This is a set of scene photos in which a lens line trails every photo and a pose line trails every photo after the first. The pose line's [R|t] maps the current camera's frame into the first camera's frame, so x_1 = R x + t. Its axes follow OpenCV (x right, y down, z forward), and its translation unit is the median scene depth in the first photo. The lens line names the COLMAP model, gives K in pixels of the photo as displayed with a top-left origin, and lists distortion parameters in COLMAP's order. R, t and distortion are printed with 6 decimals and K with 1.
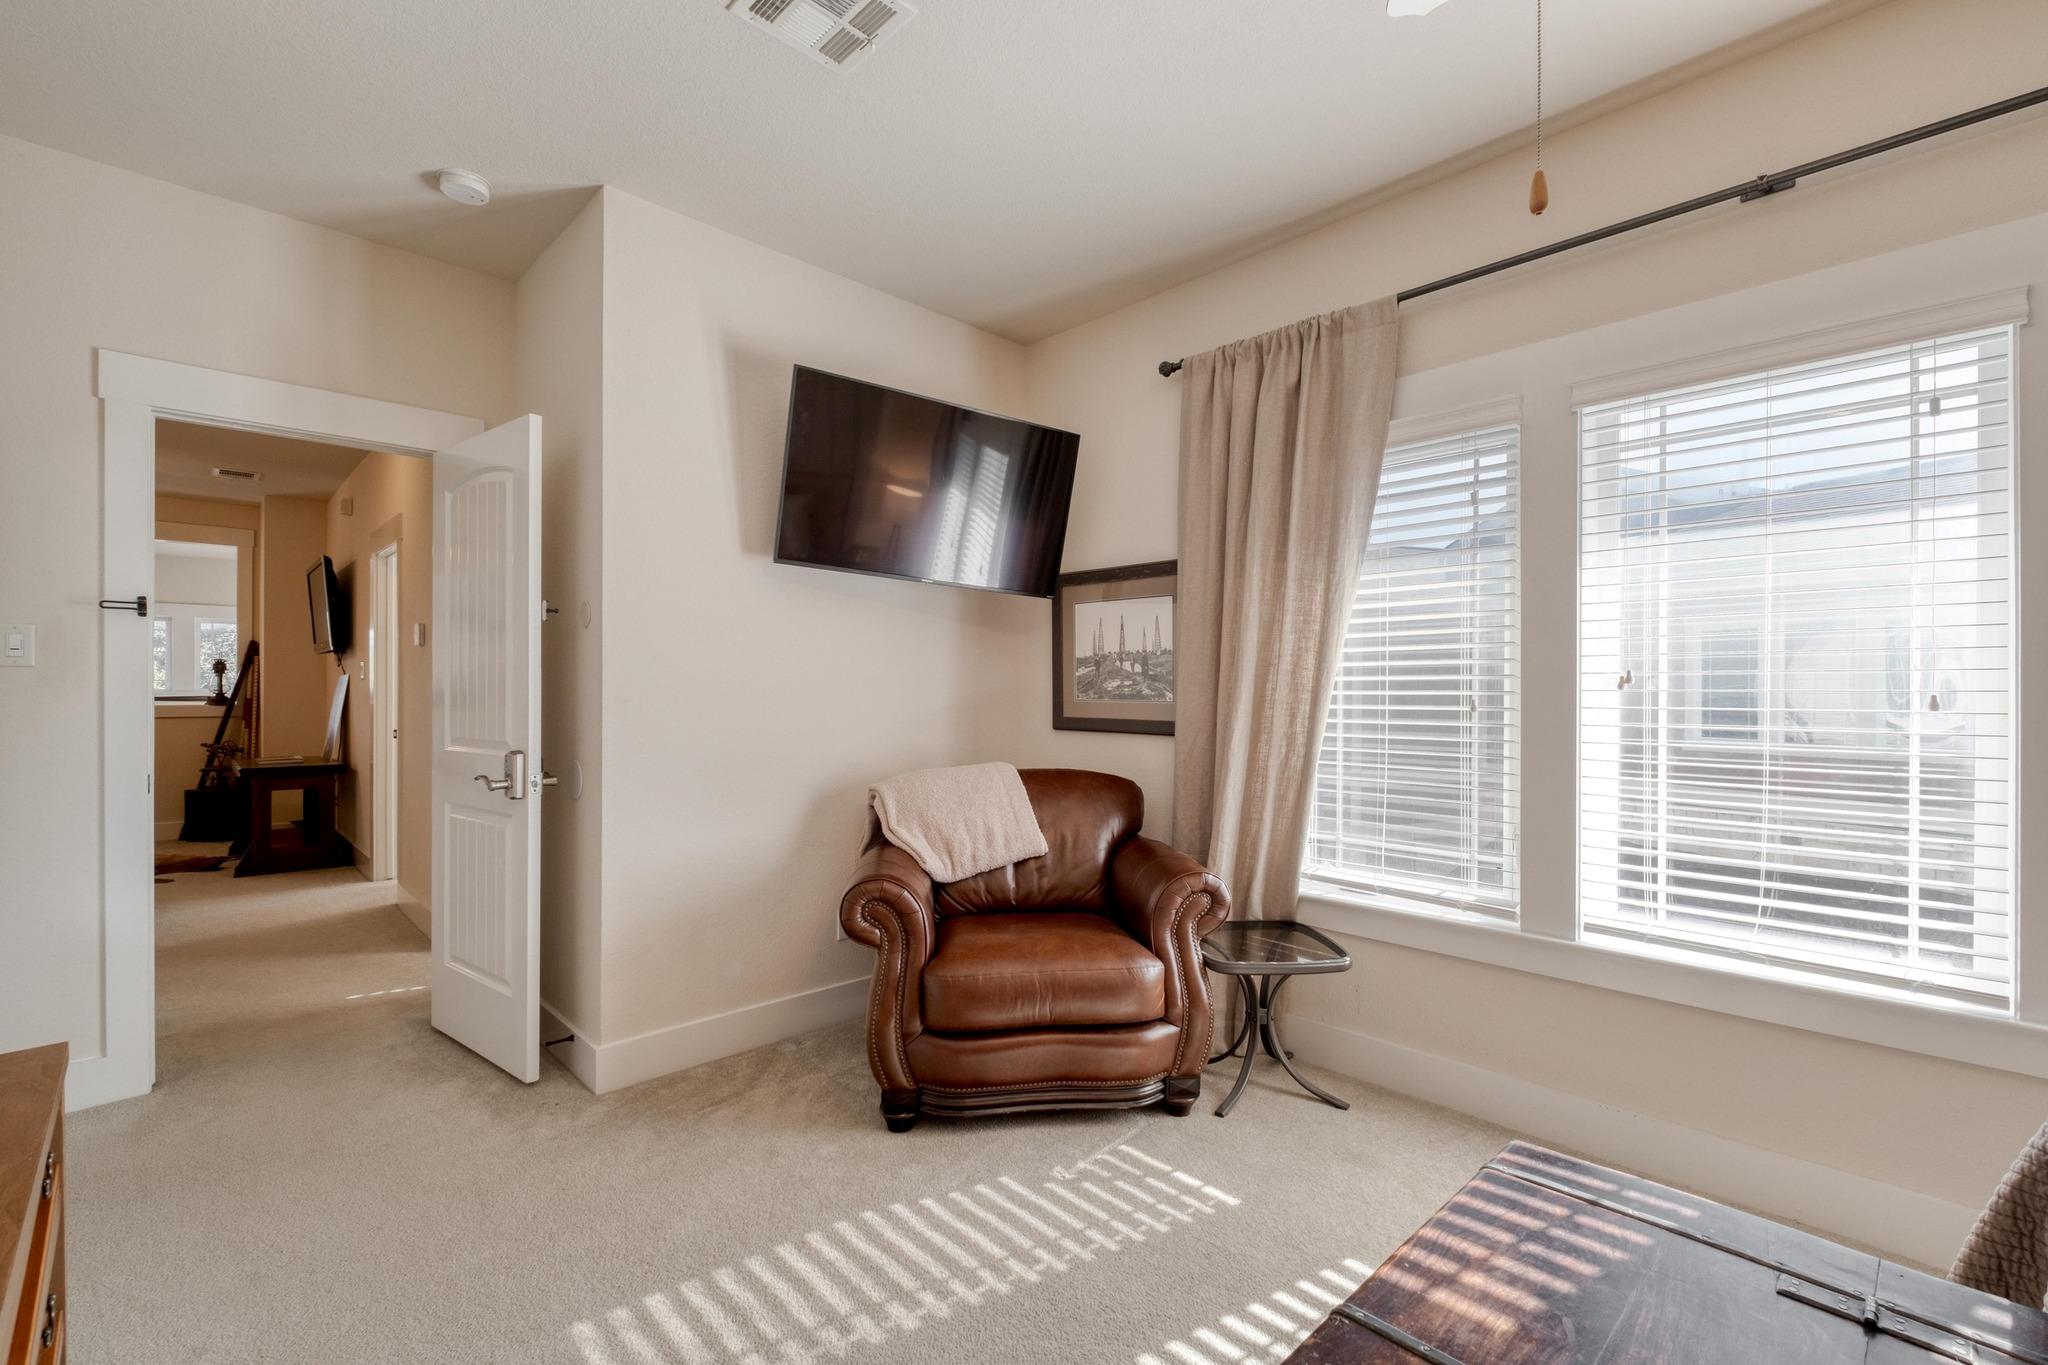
lens RADIAL K [[884.9, 0, 1032.3], [0, 884.9, 693.7], [0, 0, 1]] dist [0.004707, -0.003836]
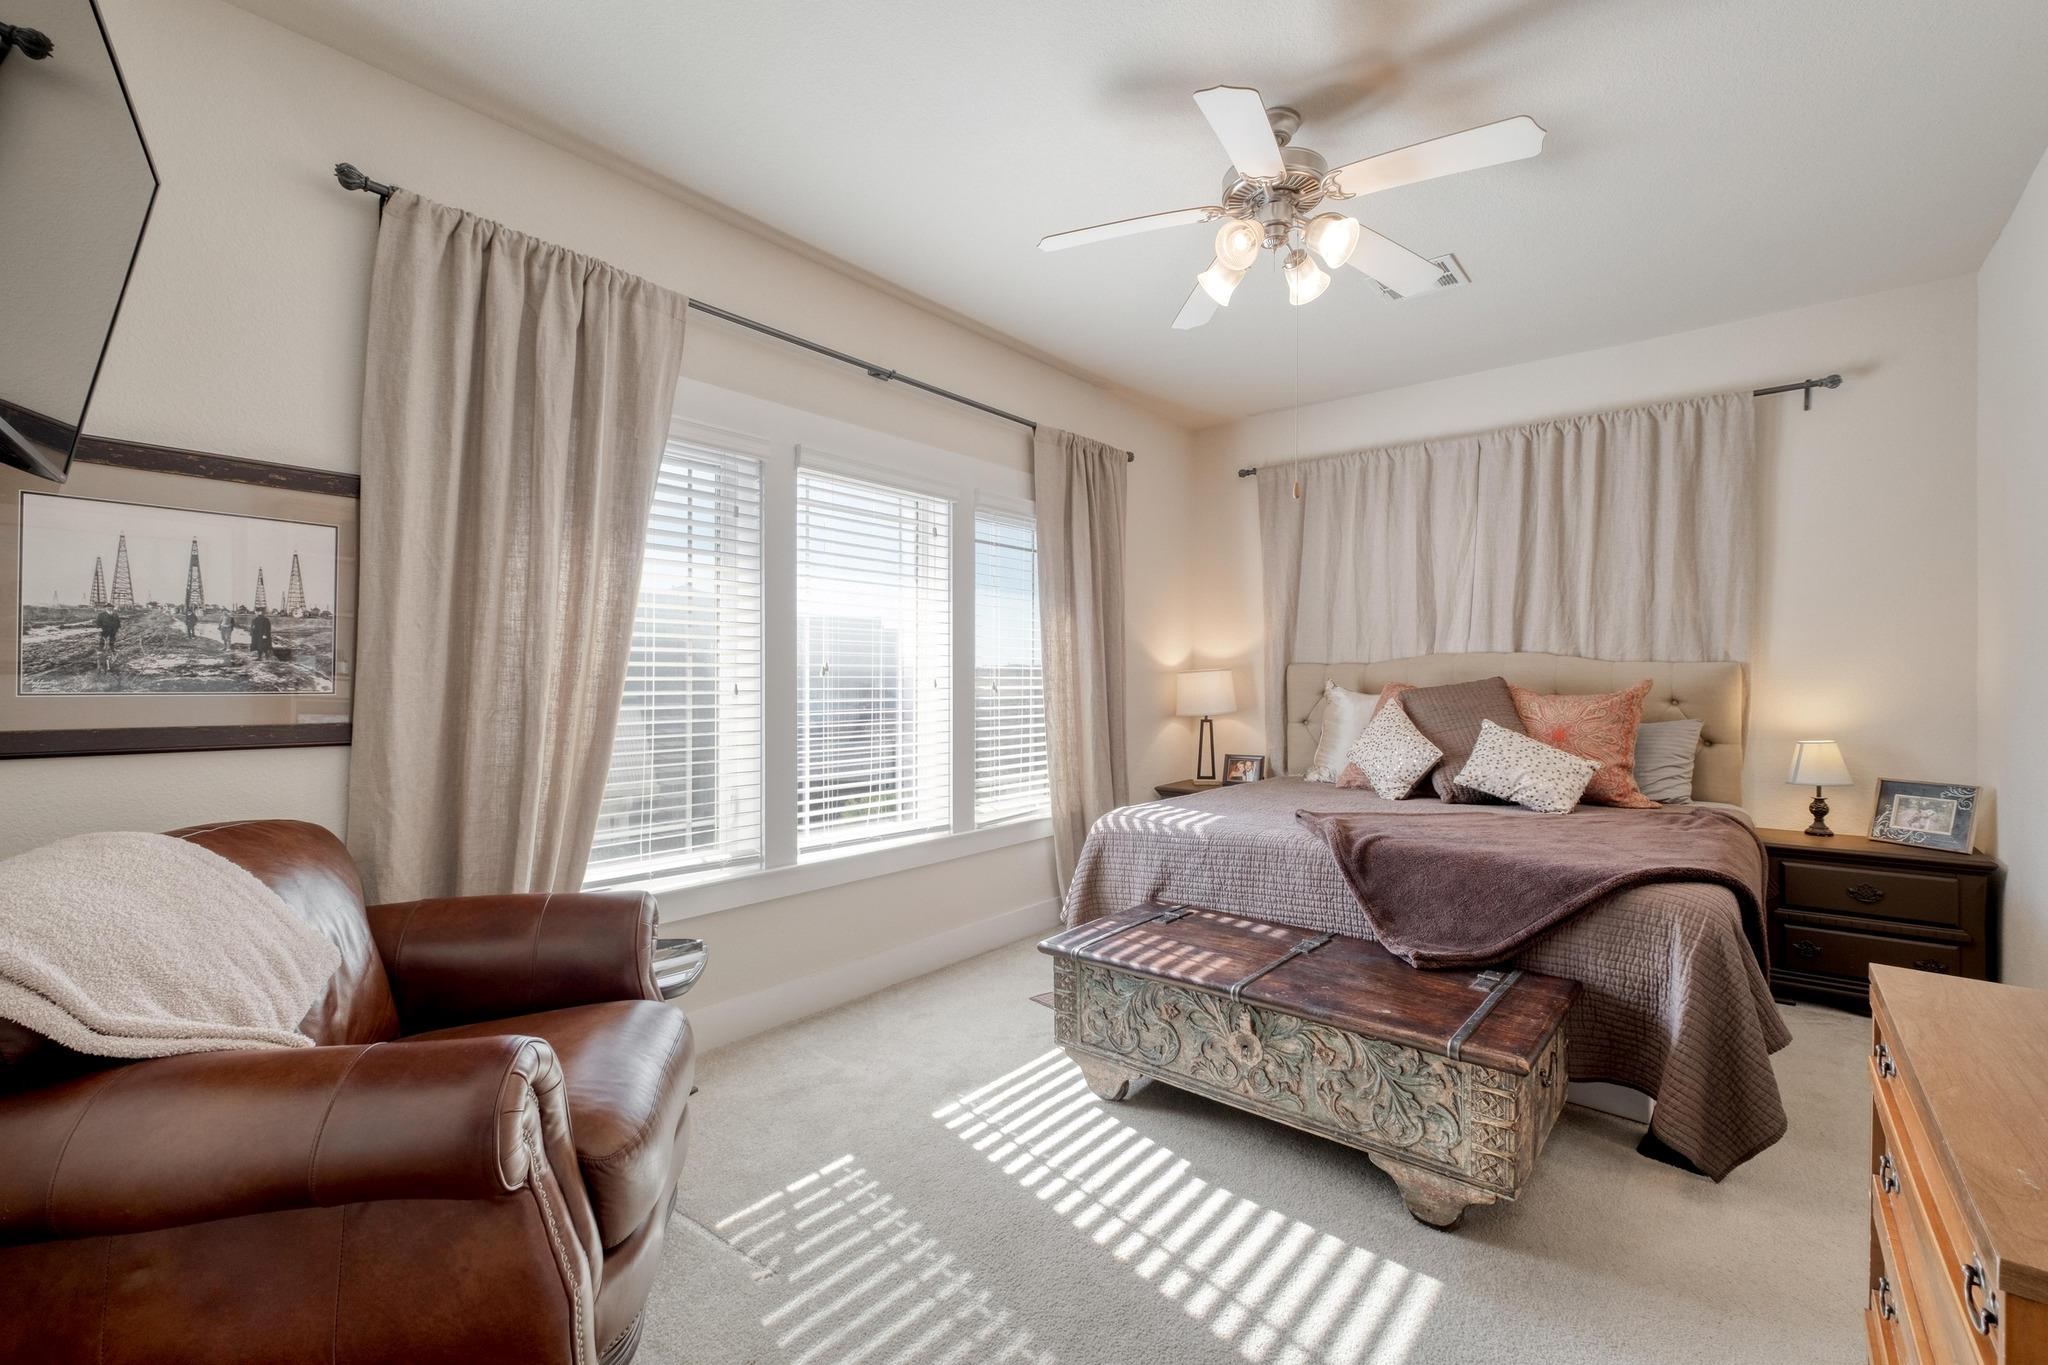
lens RADIAL K [[884.9, 0, 1027.1], [0, 884.9, 678.6], [0, 0, 1]] dist [0.004707, -0.003836]
pose [[-0.108845, -0.001648, 0.994057, -0.686025], [0.001596, 0.999997, 0.001833, -0.001949], [-0.994058, 0.001786, -0.108842, 0.729402]]
